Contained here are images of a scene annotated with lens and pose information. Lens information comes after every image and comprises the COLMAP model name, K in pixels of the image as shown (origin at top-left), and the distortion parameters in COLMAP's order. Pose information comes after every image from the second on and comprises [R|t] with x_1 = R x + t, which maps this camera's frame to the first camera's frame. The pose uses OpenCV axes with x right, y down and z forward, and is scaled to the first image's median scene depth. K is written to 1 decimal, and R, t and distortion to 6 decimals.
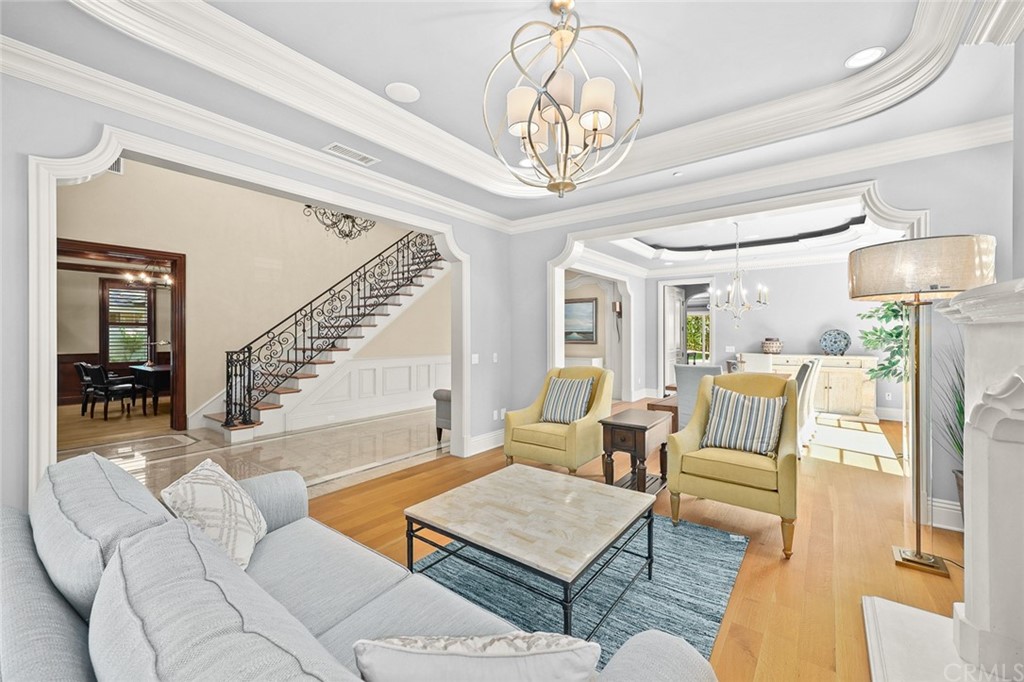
lens RADIAL K [[411.9, 0, 512.0], [0, 411.9, 341.0], [0, 0, 1]] dist [-0.000302, -0.000038]
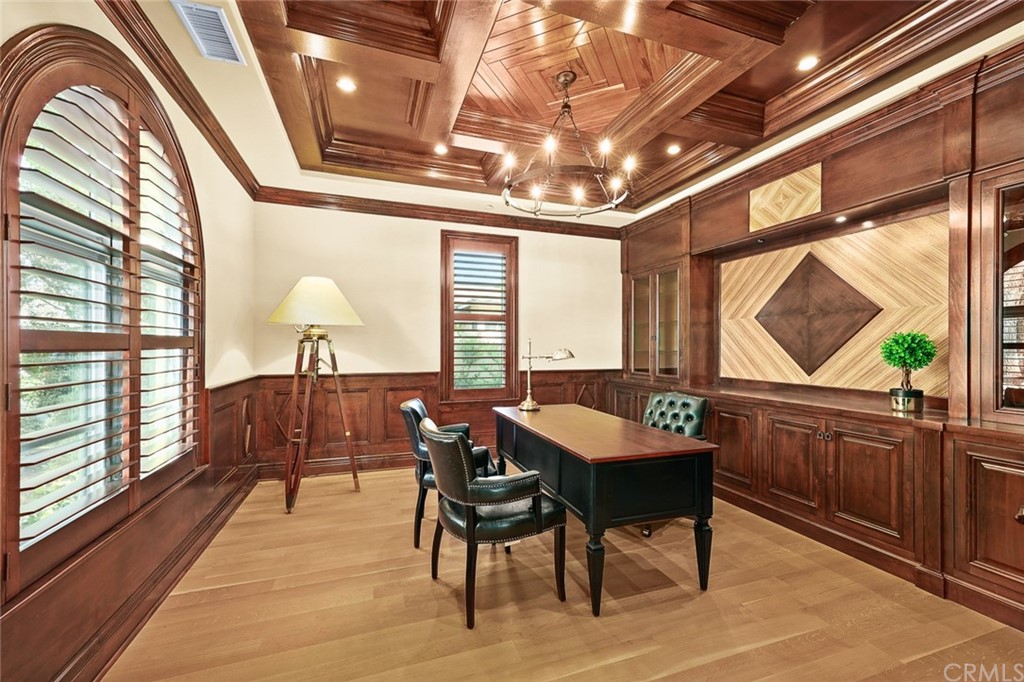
lens RADIAL K [[411.9, 0, 512.0], [0, 411.9, 341.0], [0, 0, 1]] dist [-0.000302, -0.000038]
pose [[0.833459, -0.008151, -0.552521, -0.650737], [-0.002862, 0.999814, -0.019067, -0.000933], [0.552574, 0.017472, 0.833281, 0.626070]]
